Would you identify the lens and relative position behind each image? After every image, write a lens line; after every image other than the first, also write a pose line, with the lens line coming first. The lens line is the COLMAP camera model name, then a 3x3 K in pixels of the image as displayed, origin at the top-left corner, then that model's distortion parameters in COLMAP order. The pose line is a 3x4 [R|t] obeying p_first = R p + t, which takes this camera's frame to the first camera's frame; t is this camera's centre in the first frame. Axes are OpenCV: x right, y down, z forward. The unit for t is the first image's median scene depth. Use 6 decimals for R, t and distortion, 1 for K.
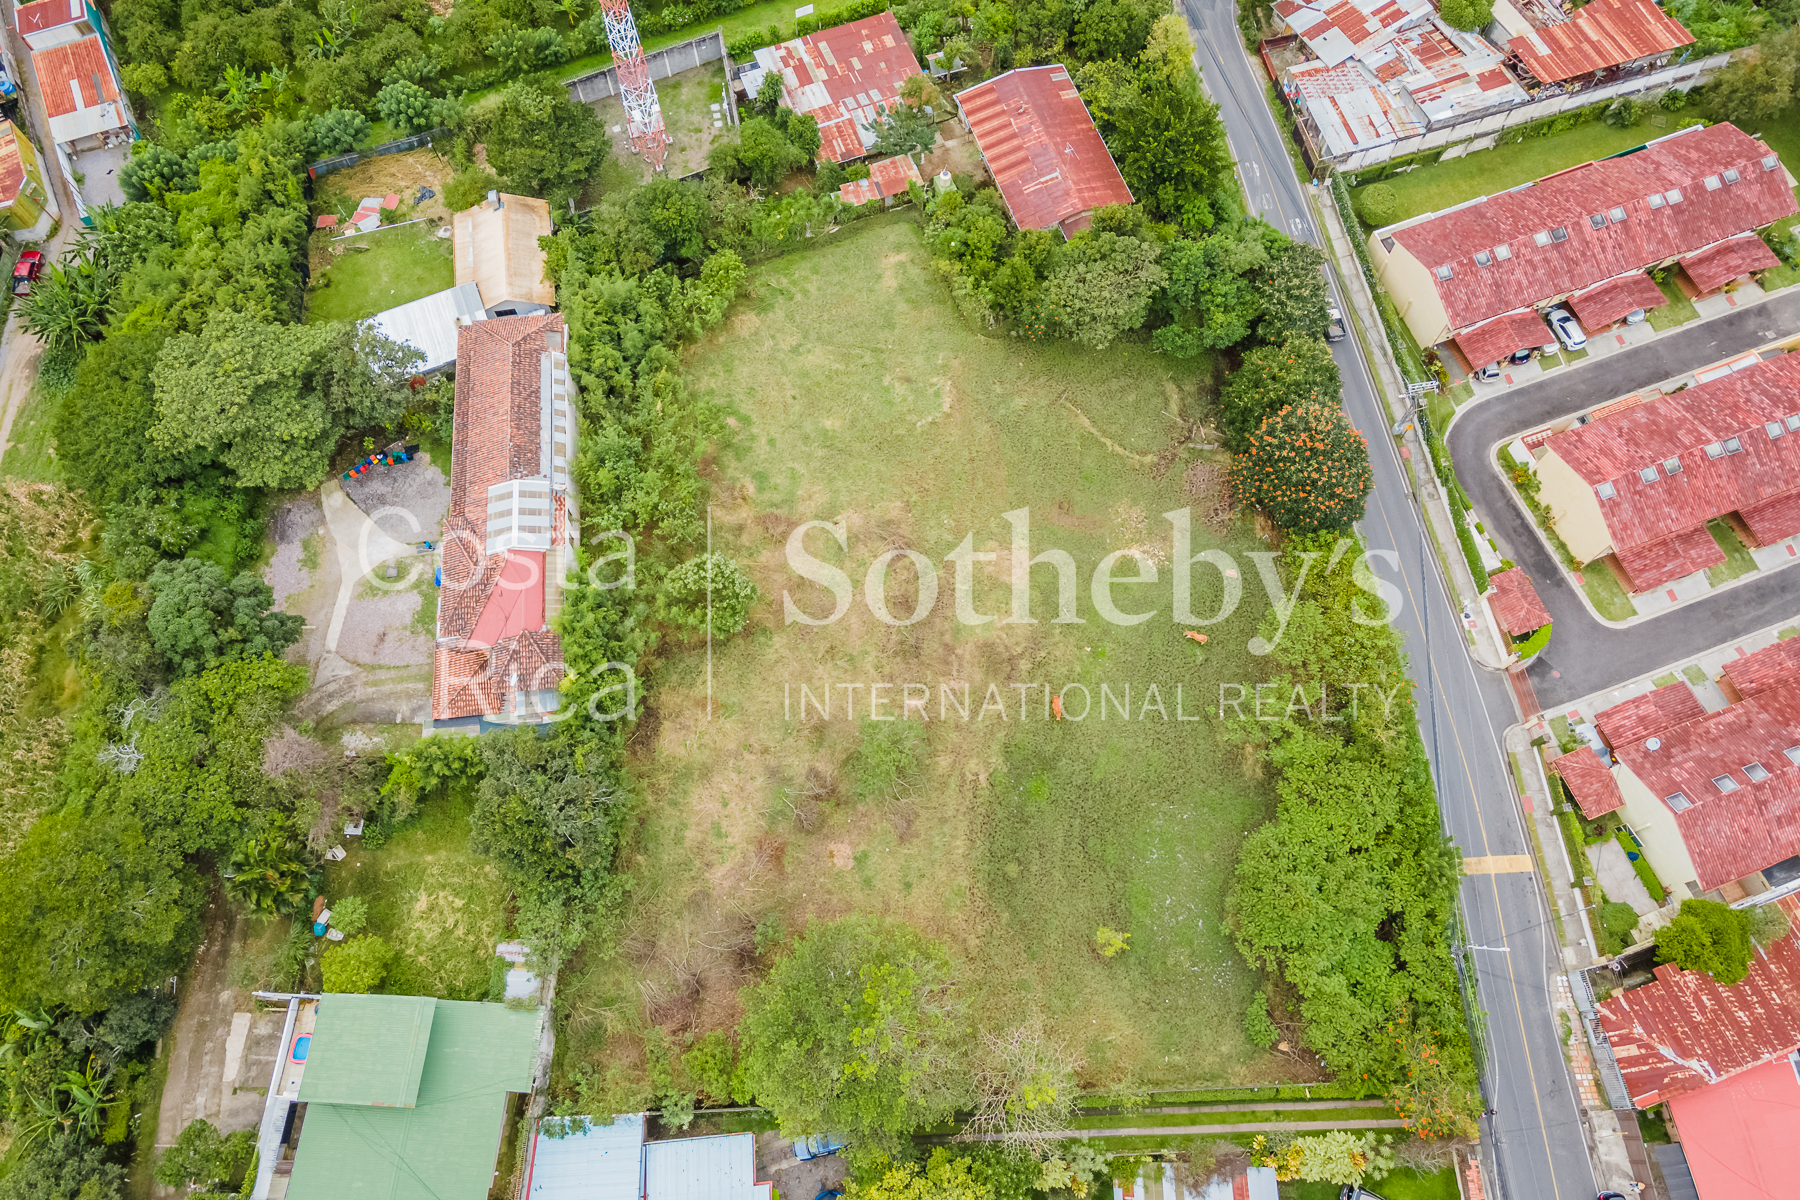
lens RADIAL K [[1240.8, 0, 910.7], [0, 1240.8, 588.3], [0, 0, 1]] dist [0.027441, 0.019262]
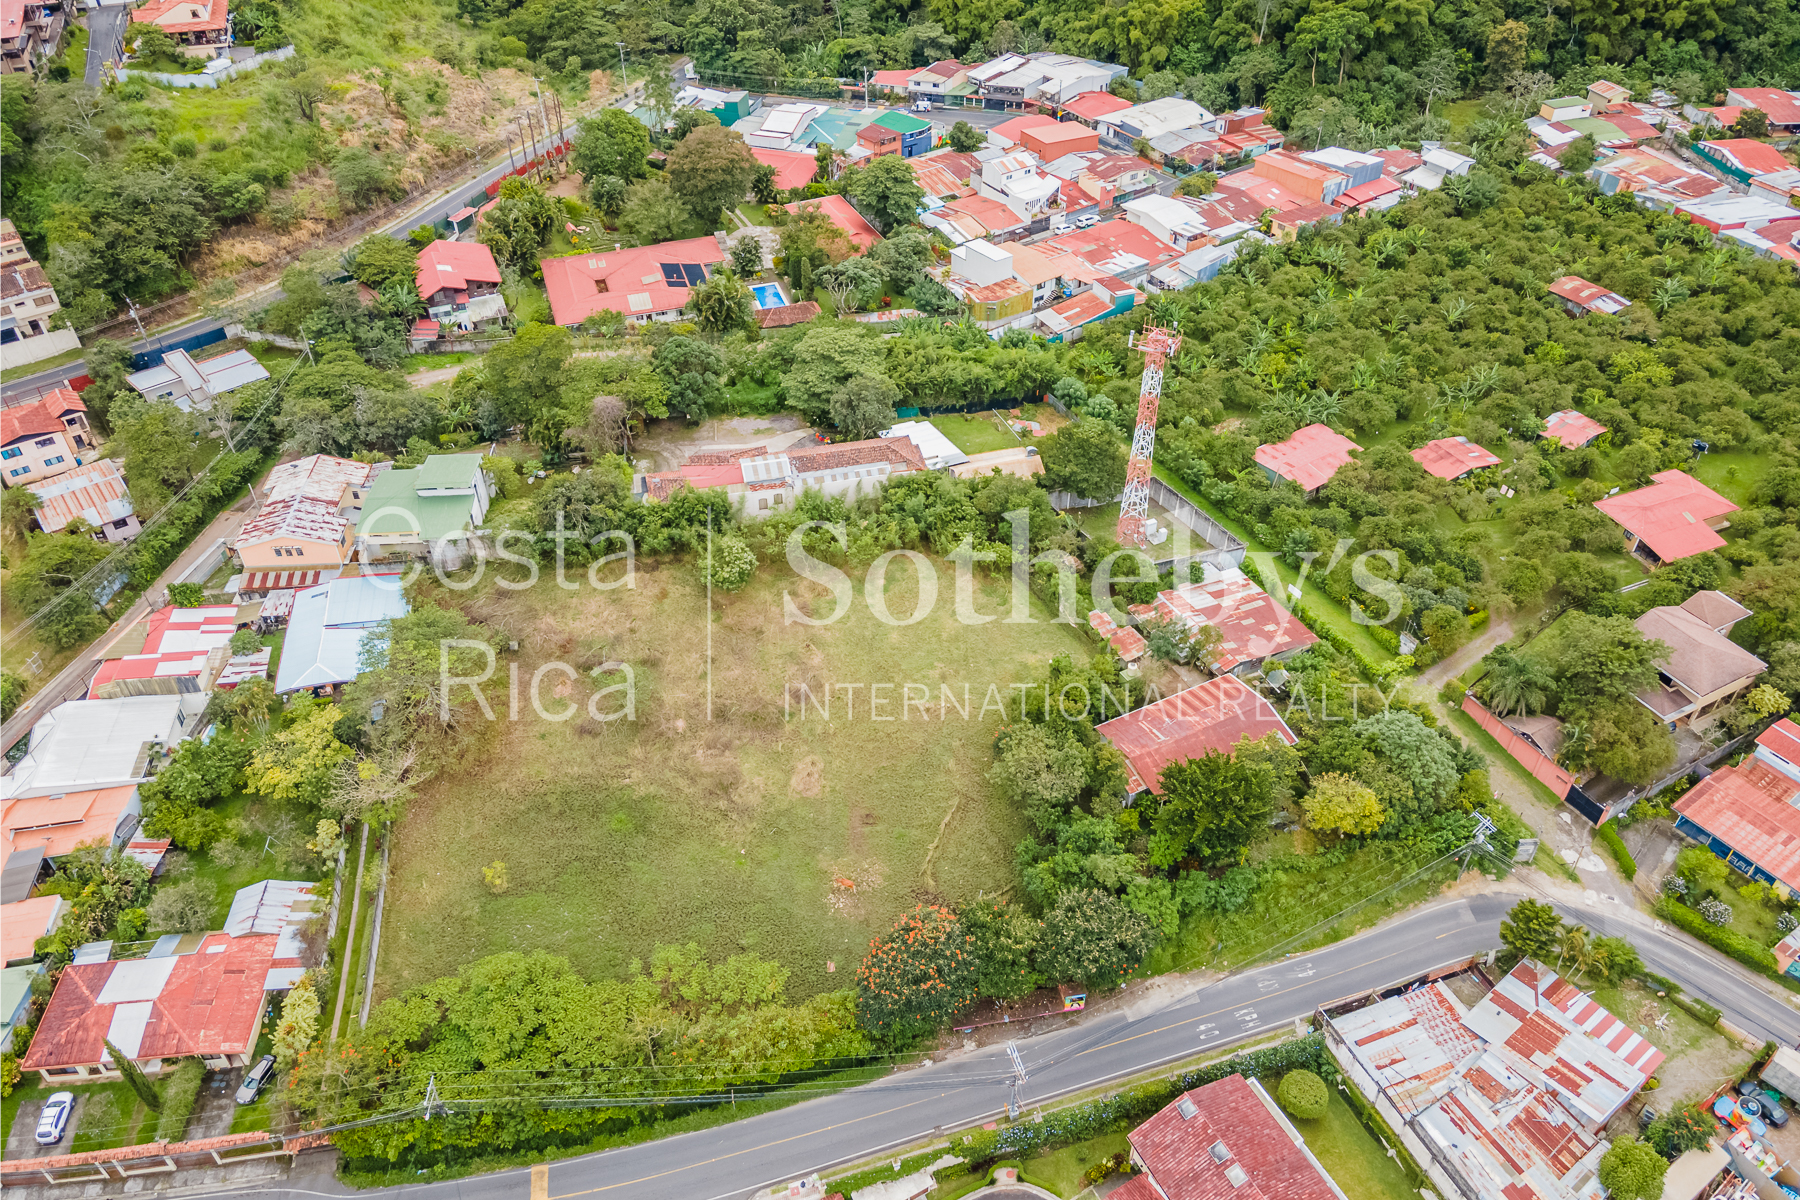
lens RADIAL K [[1318.5, 0, 899.8], [0, 1318.5, 579.4], [0, 0, 1]] dist [0.028167, 0.019499]
pose [[0.127110, 0.642015, -0.756082, 0.969680], [-0.921337, 0.358767, 0.149749, -0.378892], [0.367398, 0.677572, 0.637115, 0.082848]]
